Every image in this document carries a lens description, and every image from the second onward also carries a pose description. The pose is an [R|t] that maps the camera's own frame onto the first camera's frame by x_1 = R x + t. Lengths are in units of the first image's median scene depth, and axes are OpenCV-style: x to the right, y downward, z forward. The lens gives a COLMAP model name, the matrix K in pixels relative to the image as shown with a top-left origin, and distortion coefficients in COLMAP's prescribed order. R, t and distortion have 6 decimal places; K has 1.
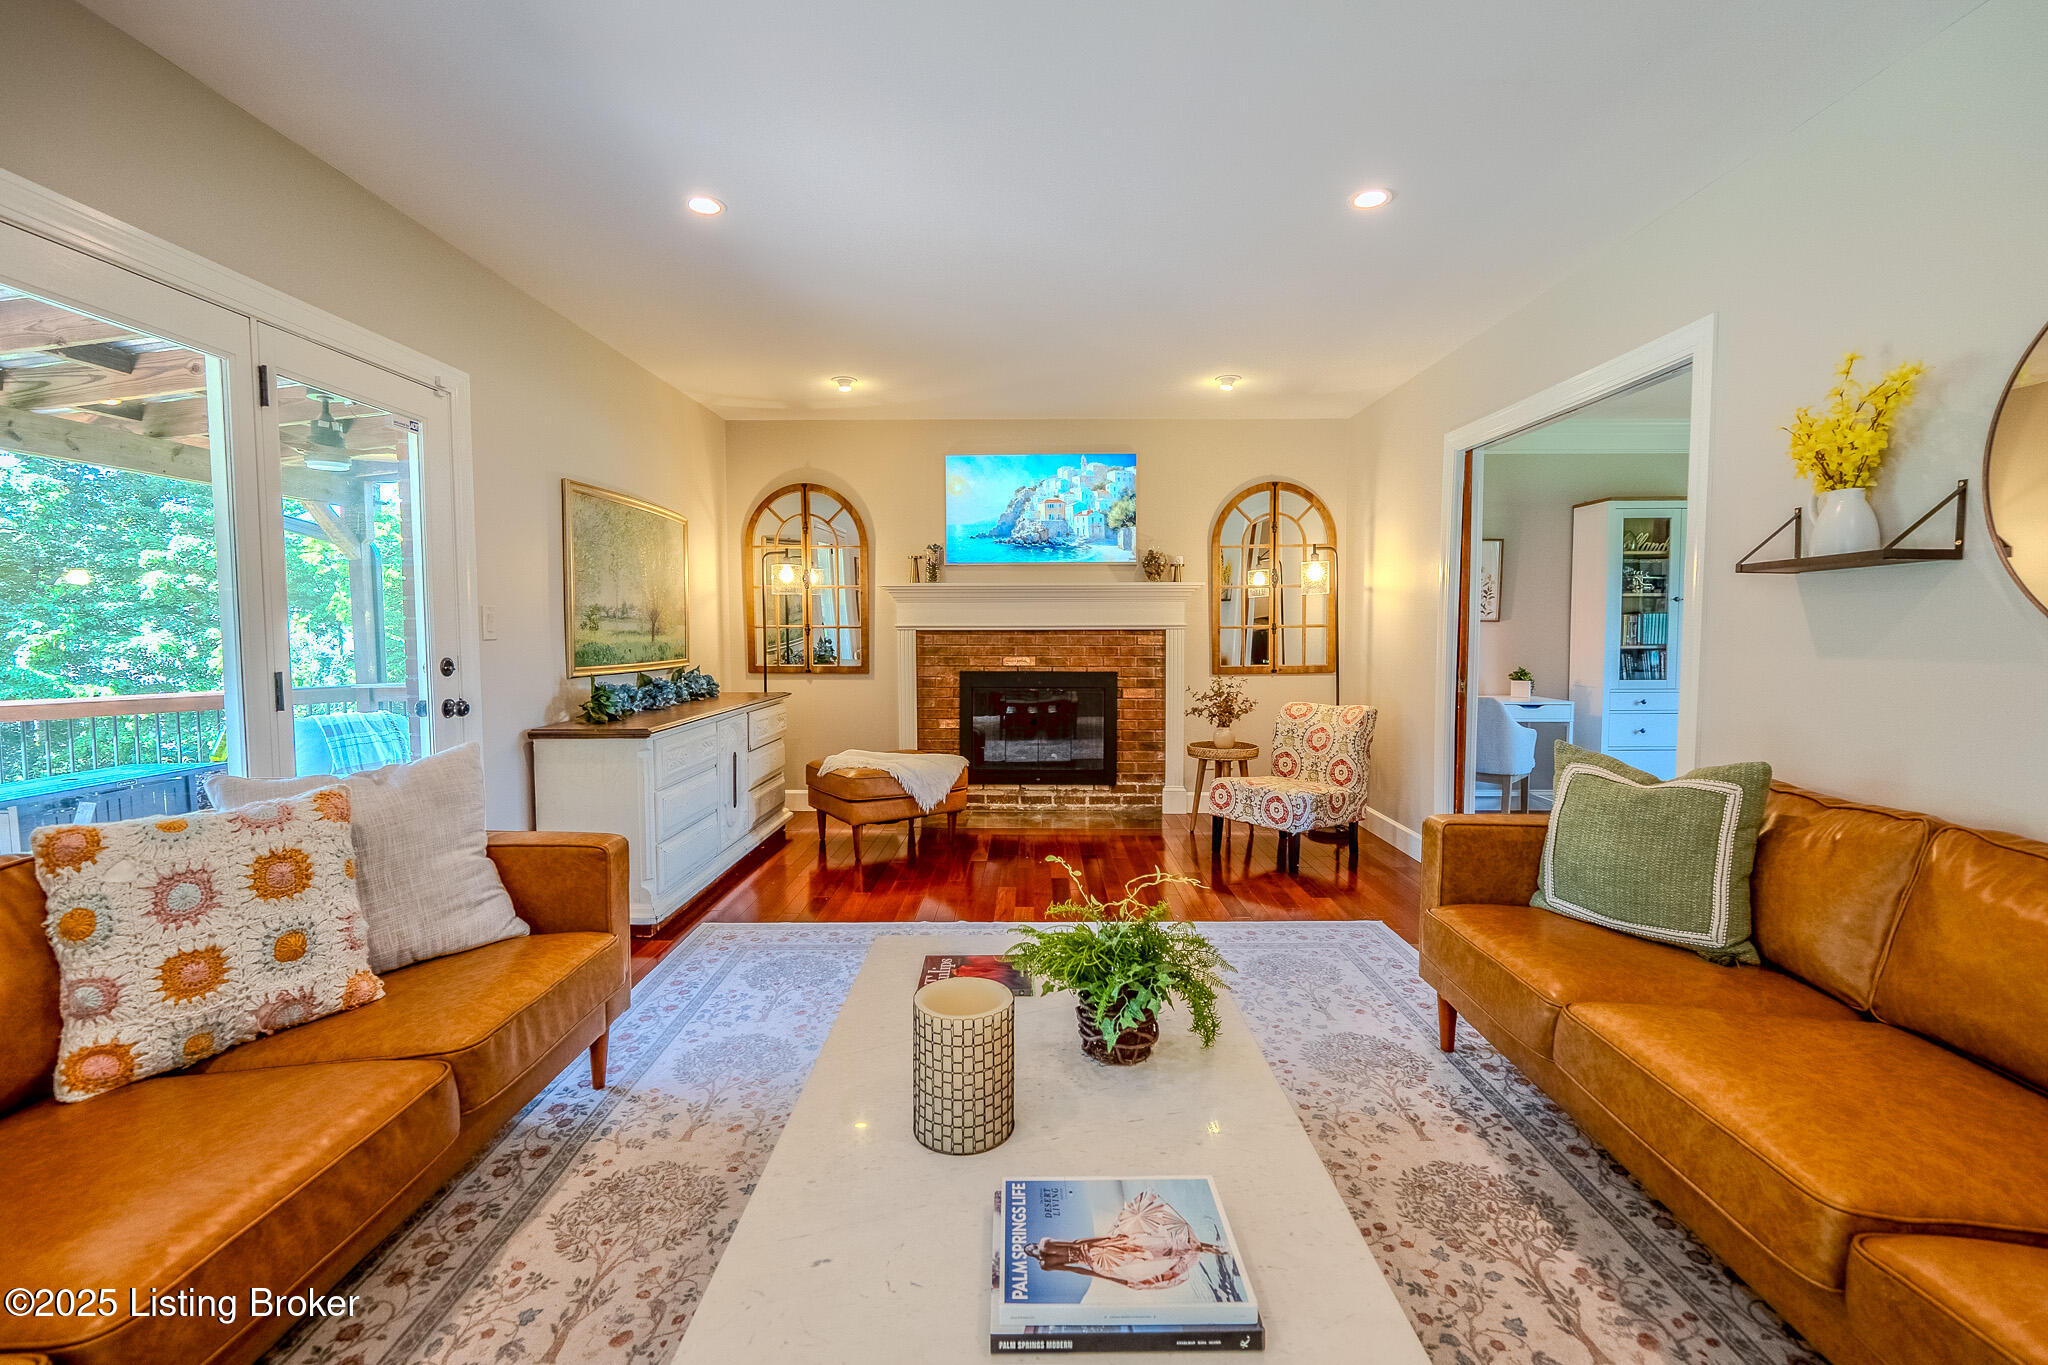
lens RADIAL K [[879.2, 0, 1017.8], [0, 879.2, 680.6], [0, 0, 1]] dist [-0.011512, -0.000202]
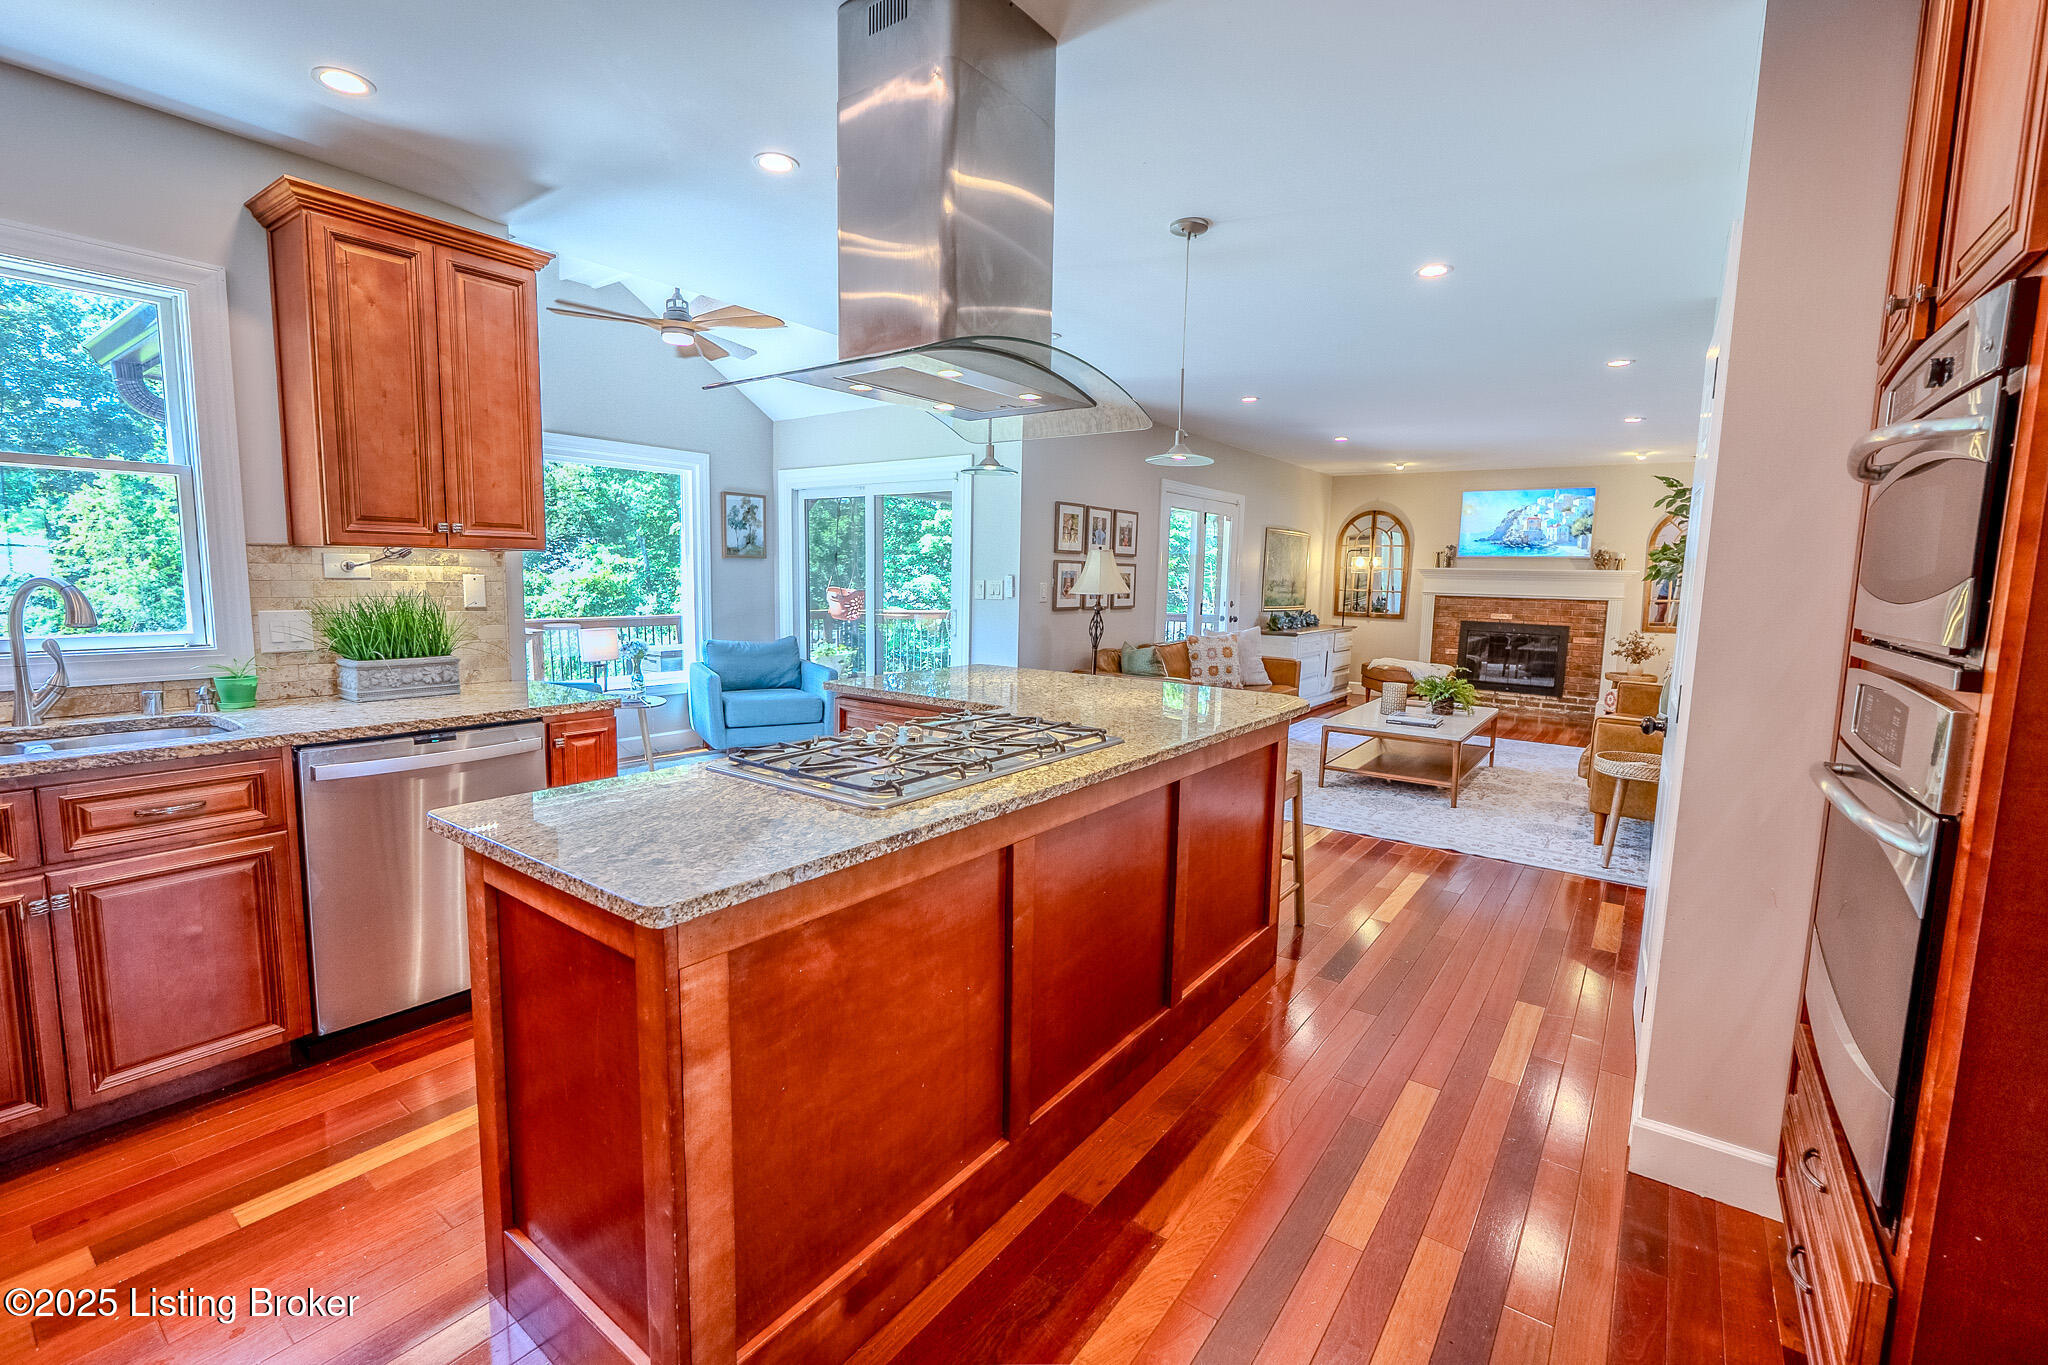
lens RADIAL K [[879.2, 0, 1017.8], [0, 879.2, 680.6], [0, 0, 1]] dist [-0.011512, -0.000202]
pose [[0.814126, 0.091554, -0.573426, 0.219279], [-0.060357, 0.995486, 0.073249, 0.032786], [0.577543, -0.025024, 0.815976, -0.877418]]
